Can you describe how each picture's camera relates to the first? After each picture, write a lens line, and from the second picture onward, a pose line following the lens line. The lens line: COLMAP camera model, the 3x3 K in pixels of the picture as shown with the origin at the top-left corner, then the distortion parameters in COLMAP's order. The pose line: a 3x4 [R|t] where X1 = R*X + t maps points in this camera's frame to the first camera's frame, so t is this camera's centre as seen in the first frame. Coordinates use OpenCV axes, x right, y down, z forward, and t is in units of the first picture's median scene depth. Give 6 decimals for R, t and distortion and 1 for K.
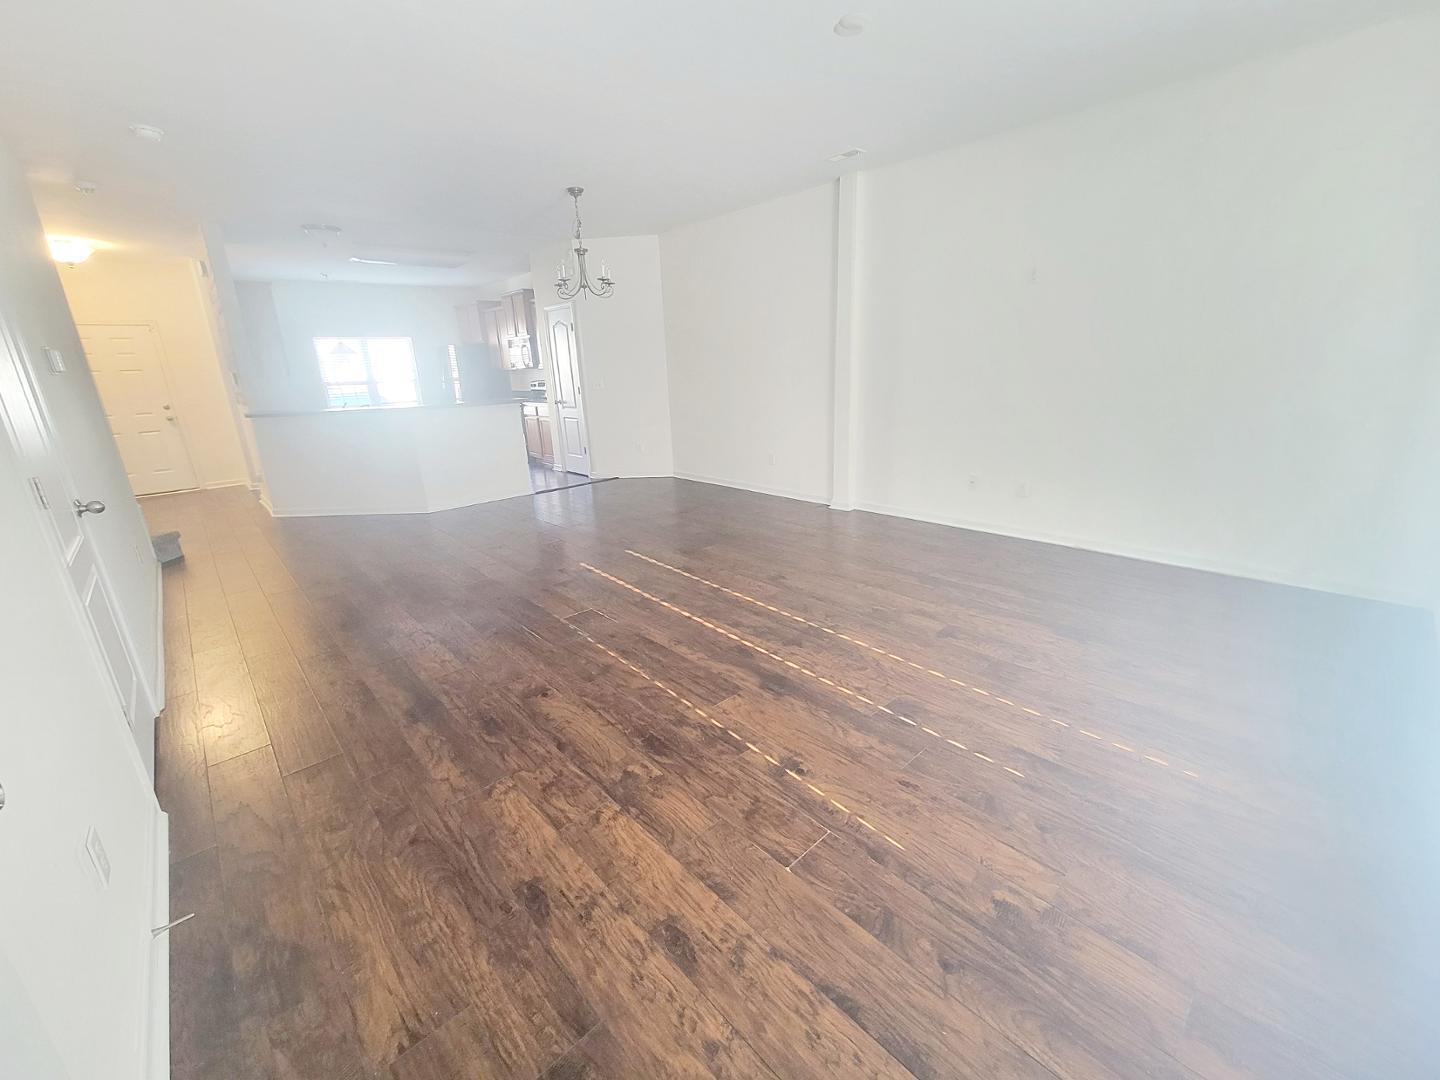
lens RADIAL K [[587.0, 0, 721.5], [0, 587.0, 540.6], [0, 0, 1]] dist [0.004343, -0.000913]
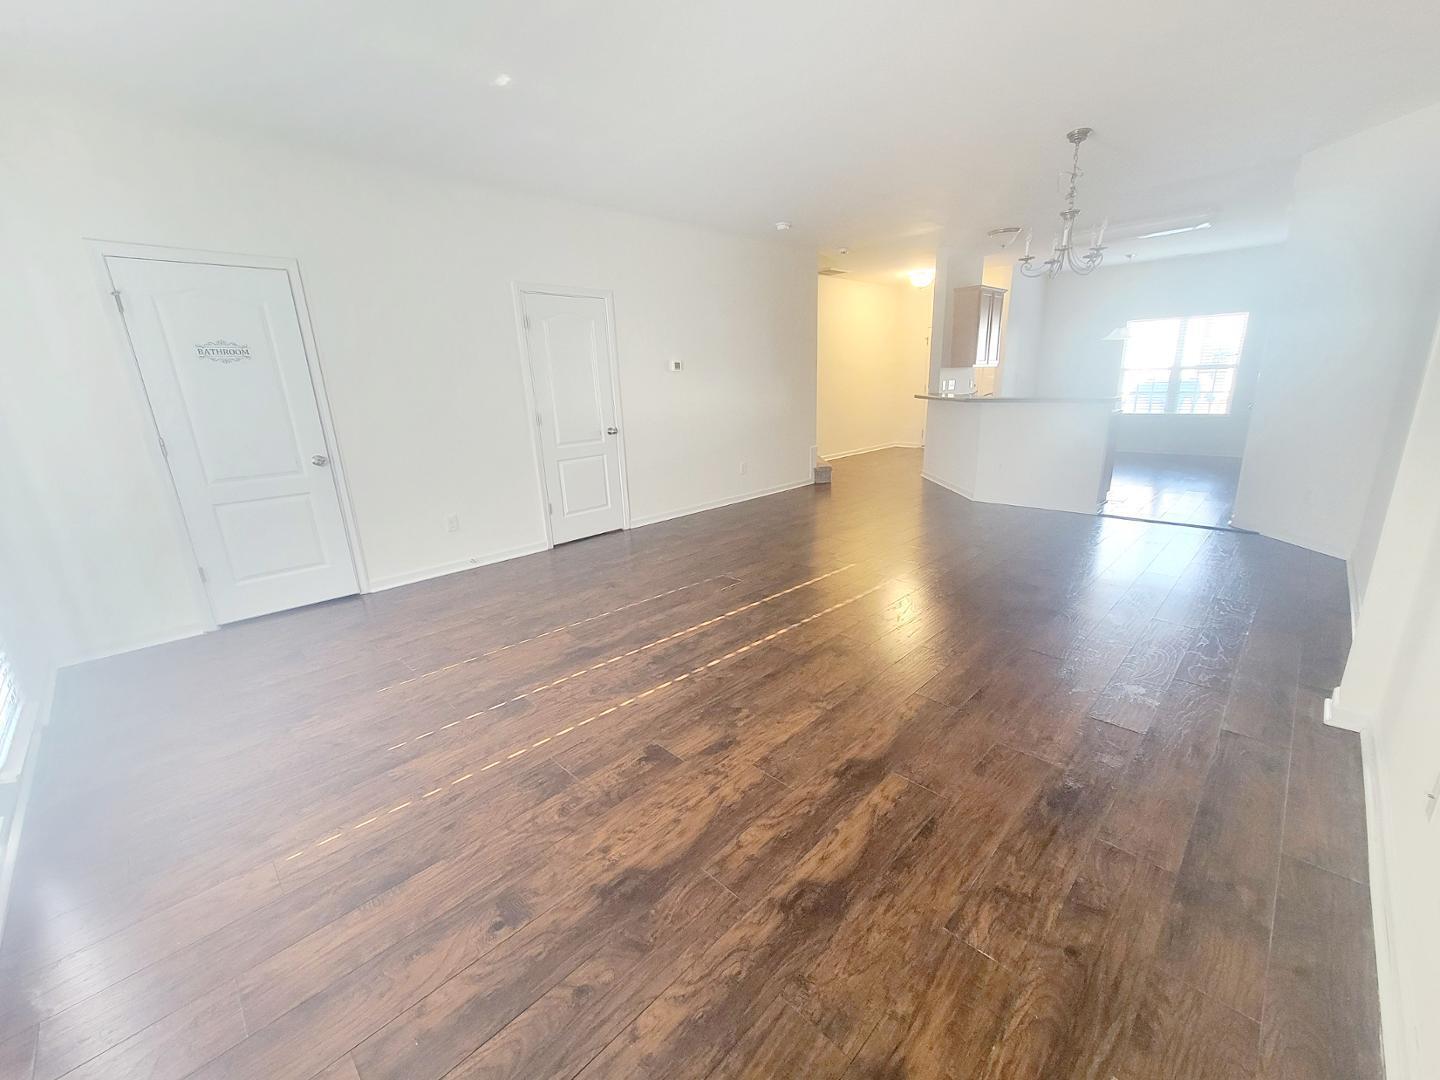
lens RADIAL K [[587.0, 0, 717.6], [0, 587.0, 547.0], [0, 0, 1]] dist [0.004343, -0.000913]
pose [[0.041112, 0.309712, -0.949941, 0.958619], [-0.255945, 0.922287, 0.289619, -0.301769], [0.965817, 0.231226, 0.117186, 0.879427]]
